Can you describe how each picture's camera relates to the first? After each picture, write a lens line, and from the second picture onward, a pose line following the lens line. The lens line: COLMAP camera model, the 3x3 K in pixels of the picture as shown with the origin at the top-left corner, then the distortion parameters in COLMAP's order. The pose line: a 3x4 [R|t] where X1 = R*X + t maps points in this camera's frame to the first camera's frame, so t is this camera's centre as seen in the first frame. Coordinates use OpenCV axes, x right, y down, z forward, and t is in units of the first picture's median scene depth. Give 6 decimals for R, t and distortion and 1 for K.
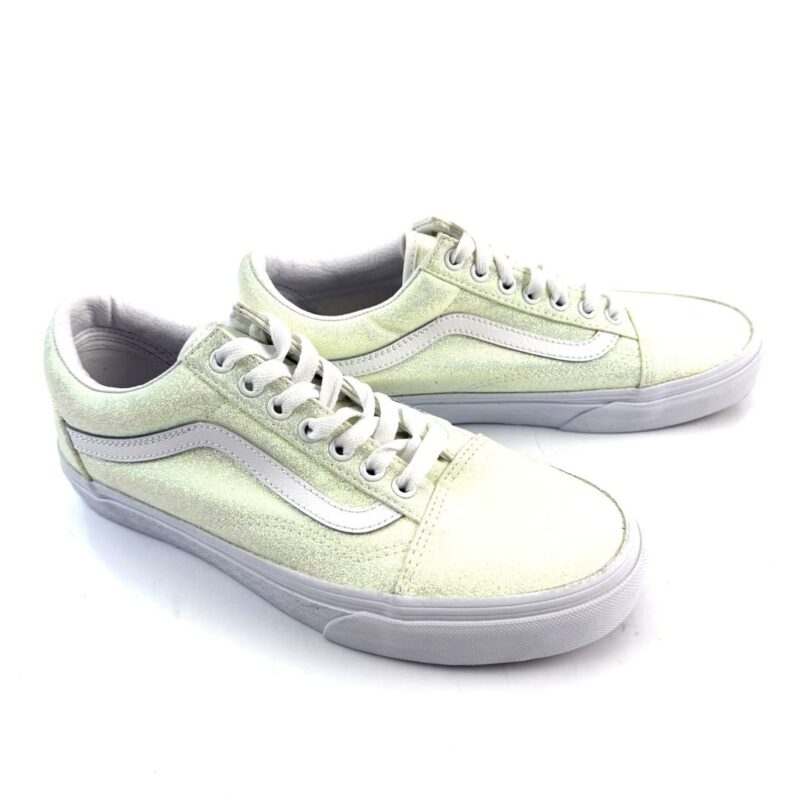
lens RADIAL K [[717.3, 0, 400.0], [0, 717.3, 400.0], [0, 0, 1]] dist [0.066897, -0.003489]
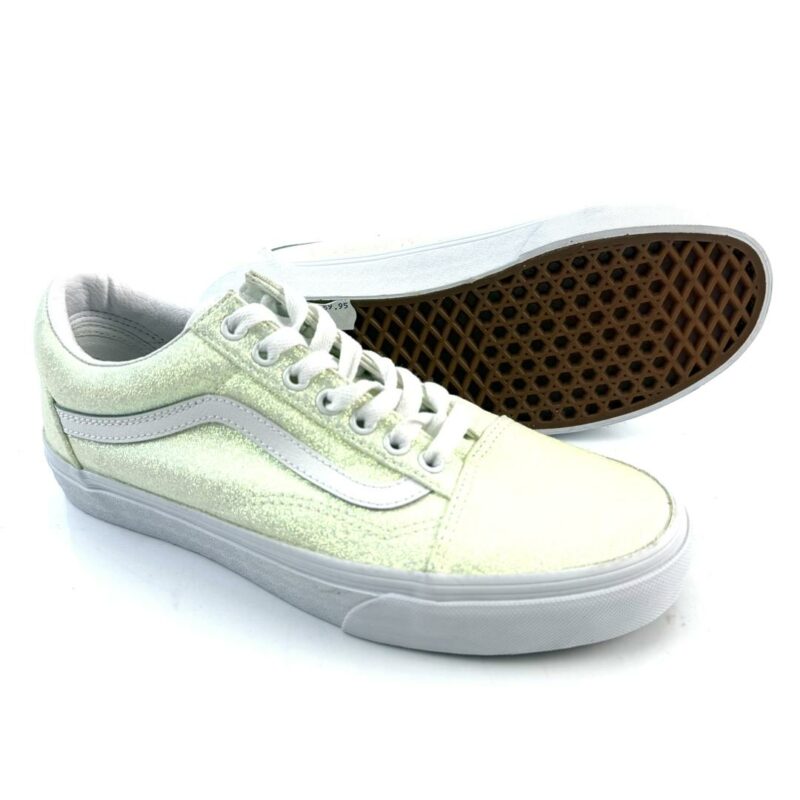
lens RADIAL K [[717.3, 0, 400.0], [0, 717.3, 400.0], [0, 0, 1]] dist [0.066897, -0.003489]
pose [[0.998999, 0.001941, 0.044688, -0.074594], [0.002328, 0.995447, -0.095286, 0.127606], [-0.044669, 0.095295, 0.994446, 0.074785]]
